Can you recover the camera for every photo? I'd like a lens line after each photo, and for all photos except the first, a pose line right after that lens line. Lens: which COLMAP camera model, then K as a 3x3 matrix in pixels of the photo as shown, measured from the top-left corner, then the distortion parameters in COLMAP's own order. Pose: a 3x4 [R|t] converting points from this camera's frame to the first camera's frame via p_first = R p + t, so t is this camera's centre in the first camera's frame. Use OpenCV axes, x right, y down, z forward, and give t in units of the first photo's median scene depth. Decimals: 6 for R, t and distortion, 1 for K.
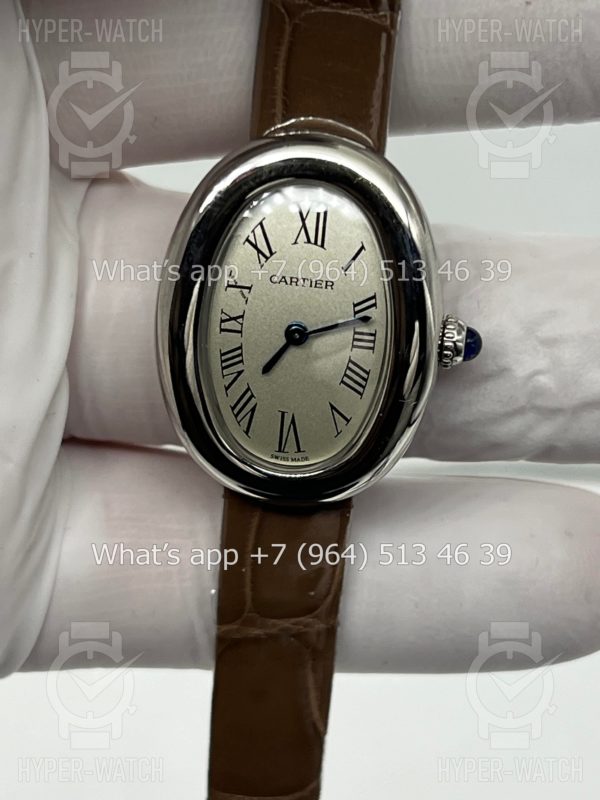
lens RADIAL K [[1809.8, 0, 297.1], [0, 1809.8, 400.1], [0, 0, 1]] dist [0.508699, 0.000000]
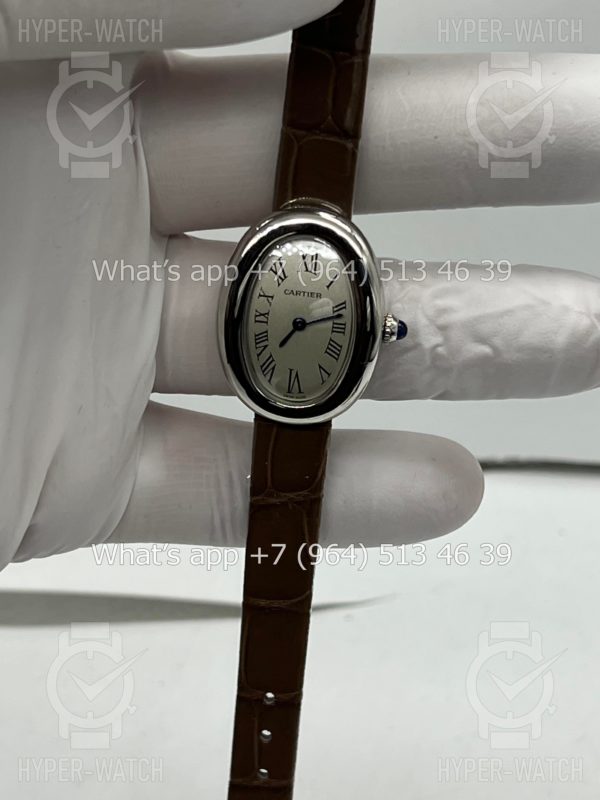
lens RADIAL K [[1809.8, 0, 300.4], [0, 1809.8, 402.8], [0, 0, 1]] dist [0.508699, 0.000000]
pose [[0.999758, 0.009089, 0.020013, -0.033022], [-0.008405, 0.999387, -0.033996, 0.096143], [-0.020309, 0.033819, 0.999222, -0.708760]]
